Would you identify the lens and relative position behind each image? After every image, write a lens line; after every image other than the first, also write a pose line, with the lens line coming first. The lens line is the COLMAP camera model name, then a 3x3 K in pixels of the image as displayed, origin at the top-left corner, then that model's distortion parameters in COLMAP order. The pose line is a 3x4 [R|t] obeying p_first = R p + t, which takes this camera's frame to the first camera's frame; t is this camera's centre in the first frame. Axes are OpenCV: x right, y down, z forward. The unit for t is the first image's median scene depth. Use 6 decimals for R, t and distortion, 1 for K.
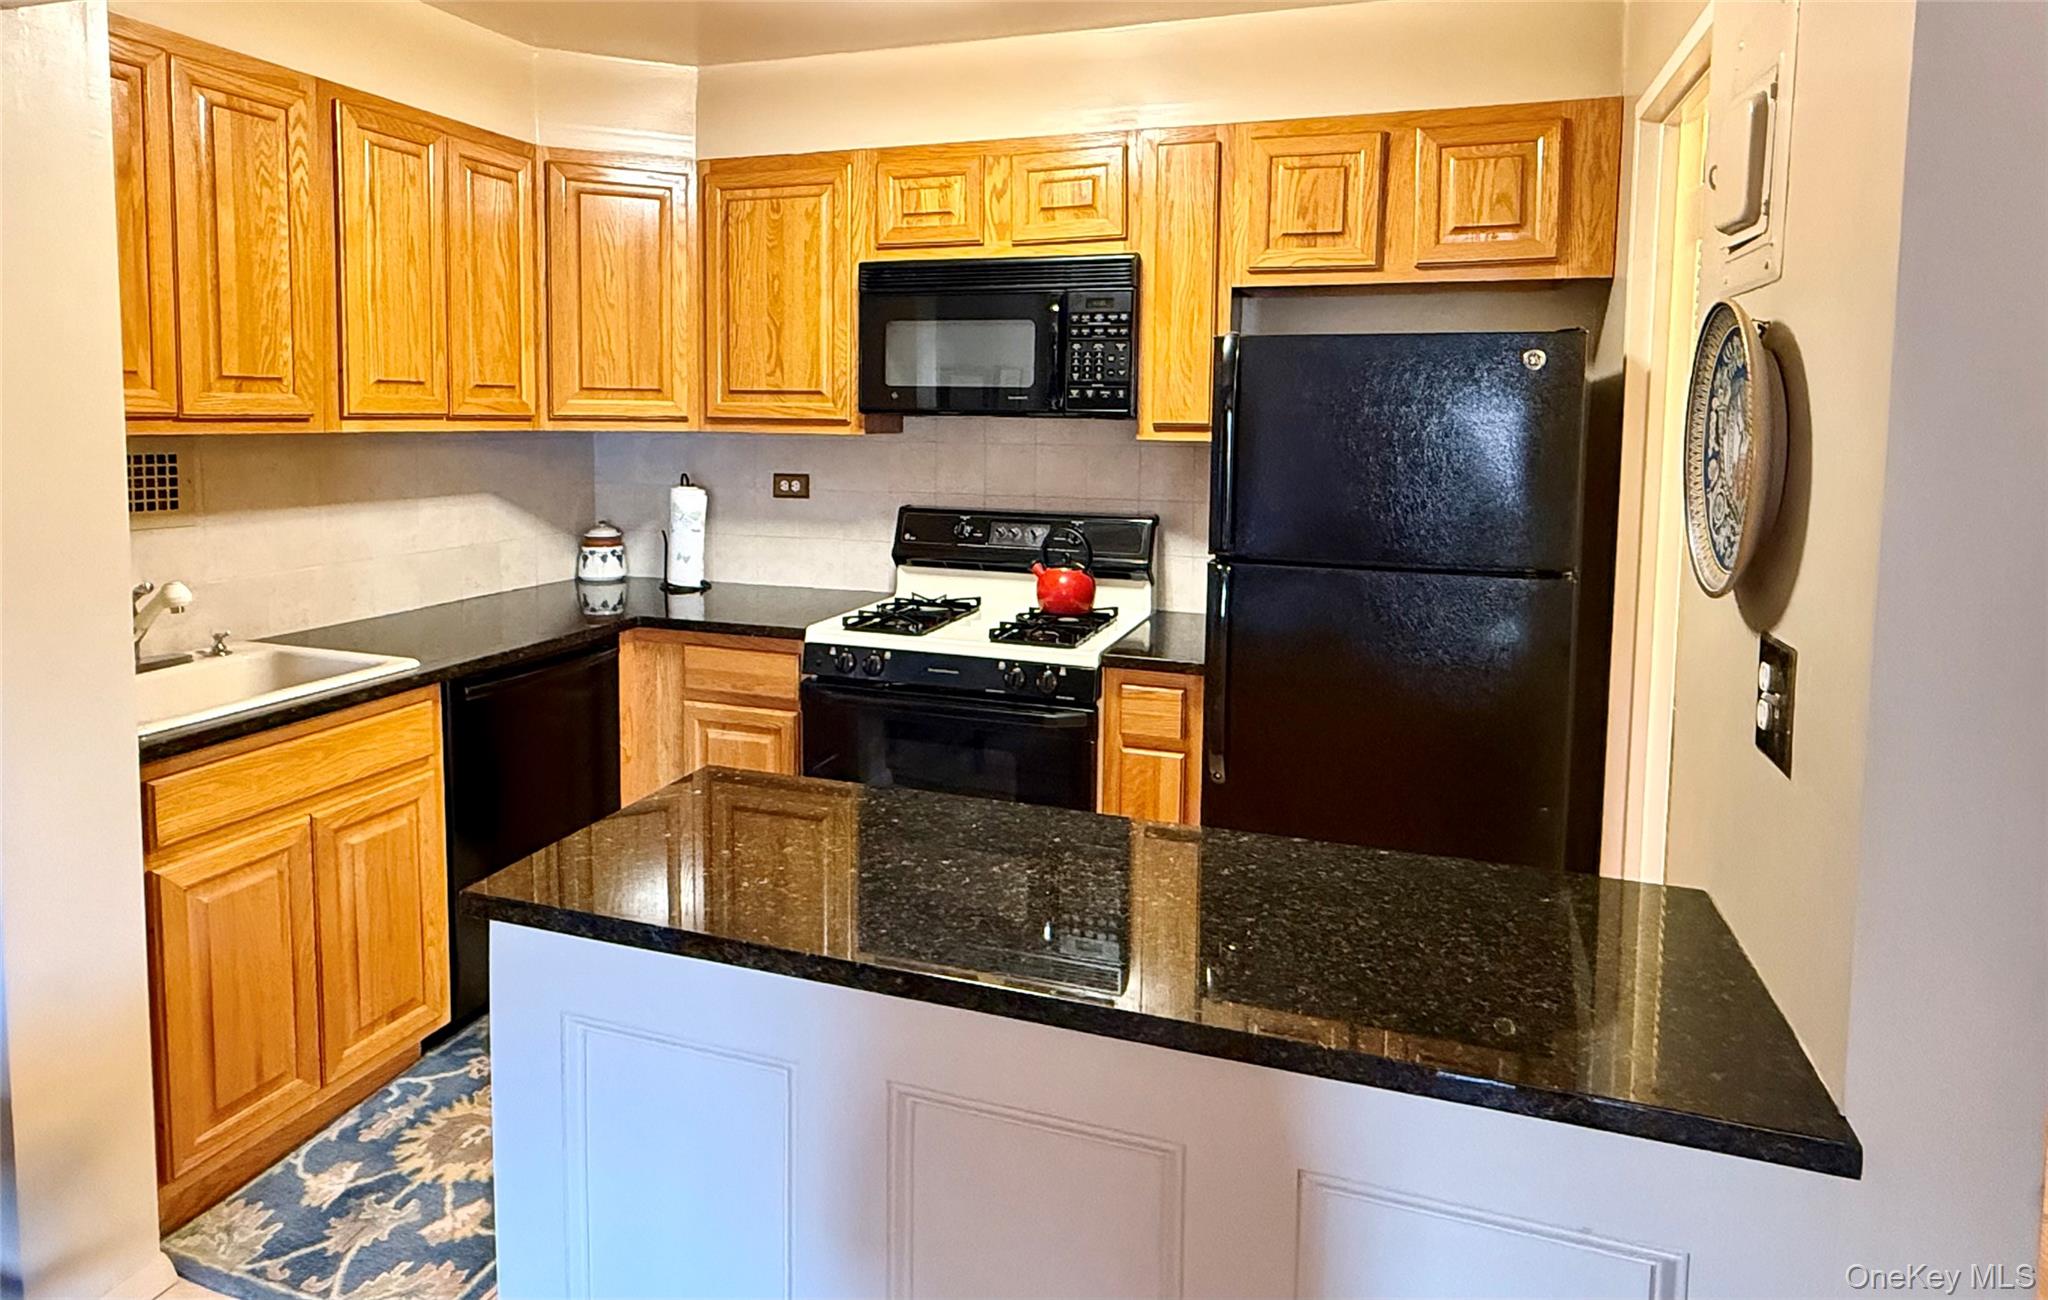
lens RADIAL K [[1189.4, 0, 989.5], [0, 1189.4, 511.7], [0, 0, 1]] dist [-0.017005, 0.000177]
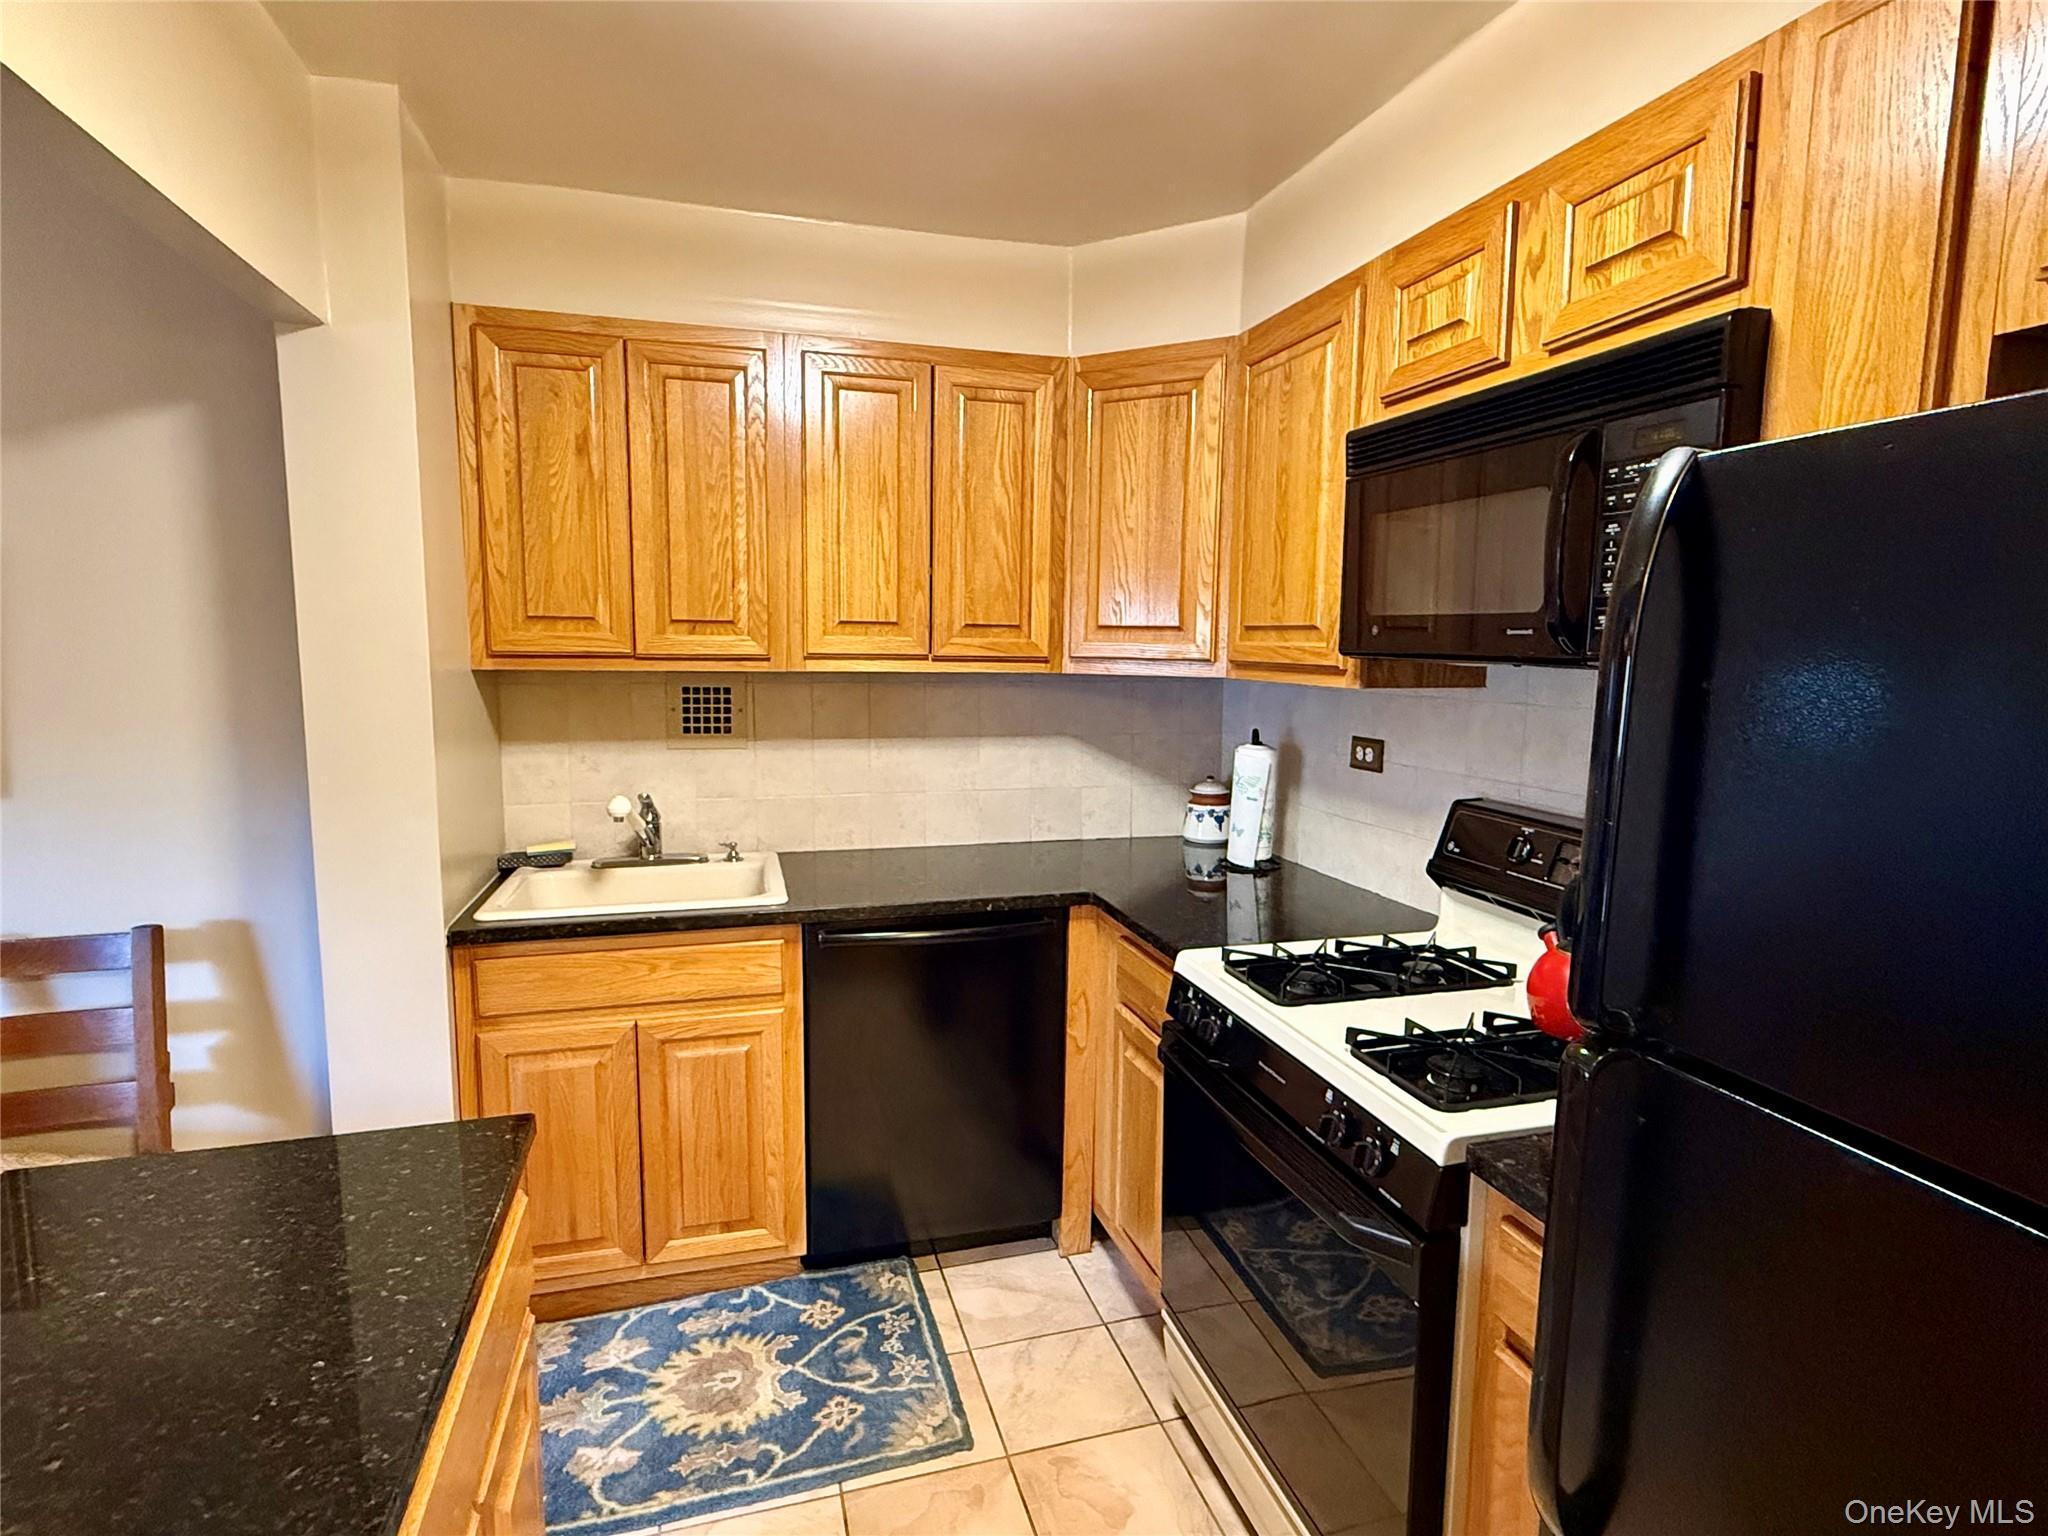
lens RADIAL K [[1062.4, 0, 1022.0], [0, 1062.4, 776.7], [0, 0, 1]] dist [-0.003557, 0.000839]
pose [[0.575814, 0.099013, -0.811563, 0.302088], [-0.071684, 0.994931, 0.070523, -0.047225], [0.814432, 0.017568, 0.579993, 0.528905]]
